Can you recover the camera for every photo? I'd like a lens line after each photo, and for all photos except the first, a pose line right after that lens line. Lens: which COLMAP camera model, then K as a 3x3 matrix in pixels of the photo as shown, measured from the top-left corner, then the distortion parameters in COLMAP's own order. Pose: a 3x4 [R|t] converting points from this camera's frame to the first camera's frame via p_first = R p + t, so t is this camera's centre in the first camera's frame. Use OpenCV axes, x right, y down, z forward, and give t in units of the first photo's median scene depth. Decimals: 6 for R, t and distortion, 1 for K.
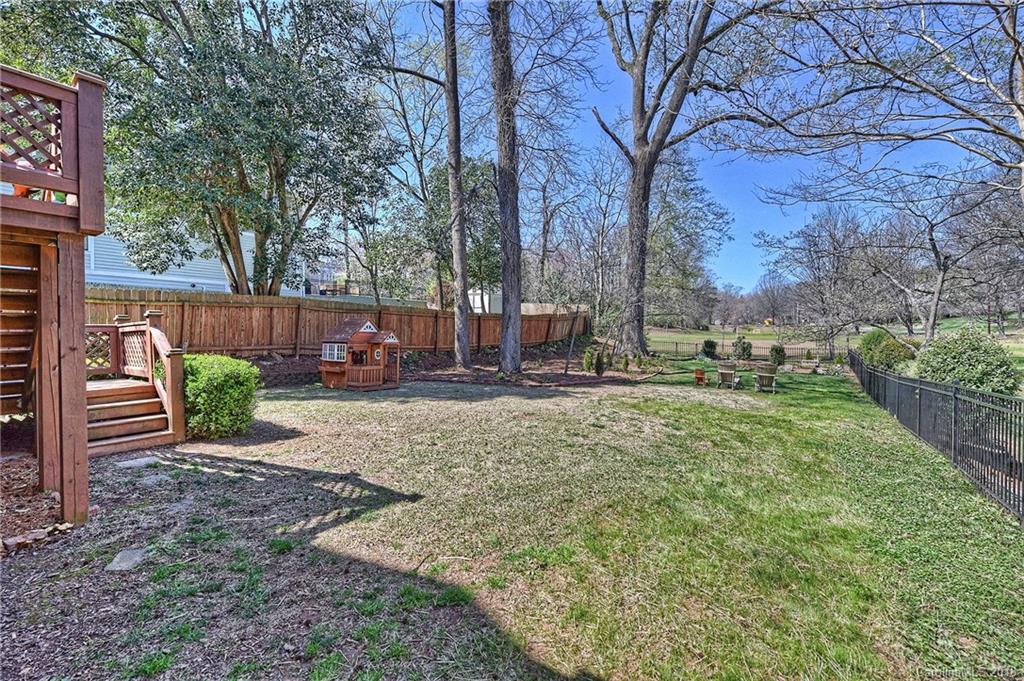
lens RADIAL K [[418.3, 0, 517.8], [0, 418.3, 343.3], [0, 0, 1]] dist [0.001970, -0.001573]
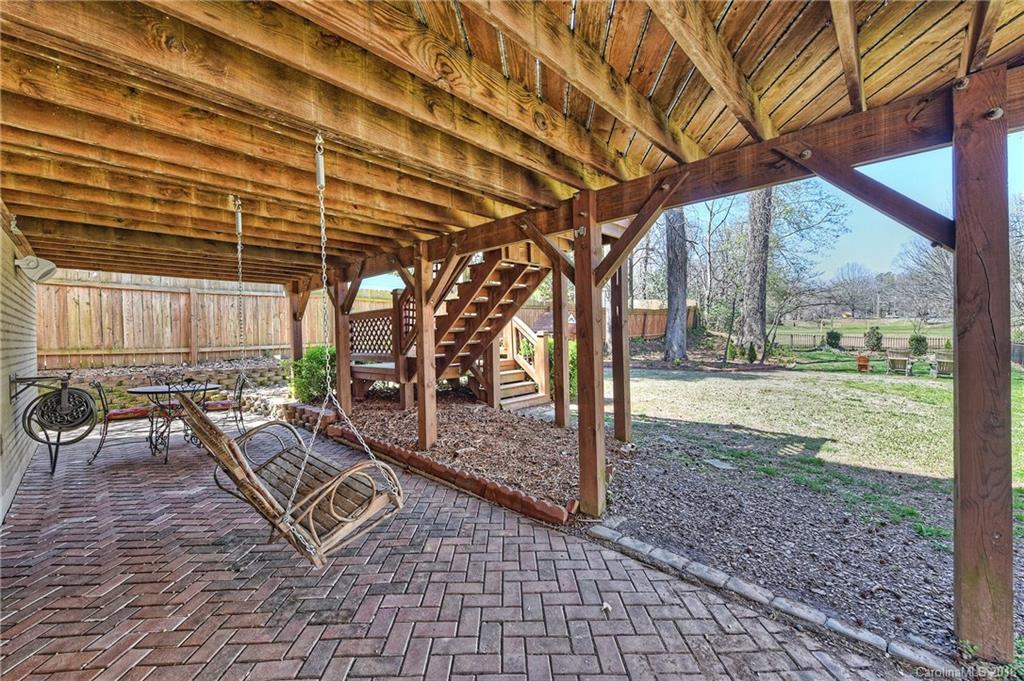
lens RADIAL K [[396.7, 0, 514.7], [0, 396.7, 342.6], [0, 0, 1]] dist [-0.000692, -0.000284]
pose [[0.989285, -0.007290, -0.145818, -0.196304], [0.007909, 0.999962, 0.003670, 0.011702], [0.145785, -0.004784, 0.989305, -0.063617]]
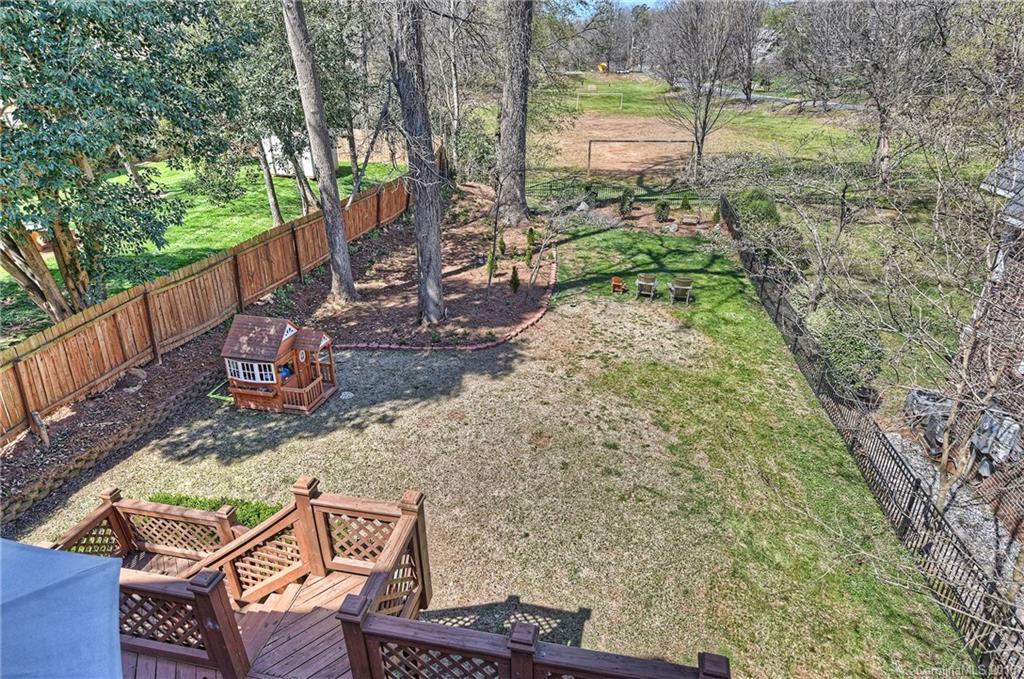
lens RADIAL K [[574.2, 0, 508.8], [0, 574.2, 333.0], [0, 0, 1]] dist [-0.002952, -0.002514]
pose [[0.918605, -0.167625, 0.357864, -0.202813], [0.010853, 0.915939, 0.401171, -0.255222], [-0.395028, -0.364634, 0.843205, -0.034414]]
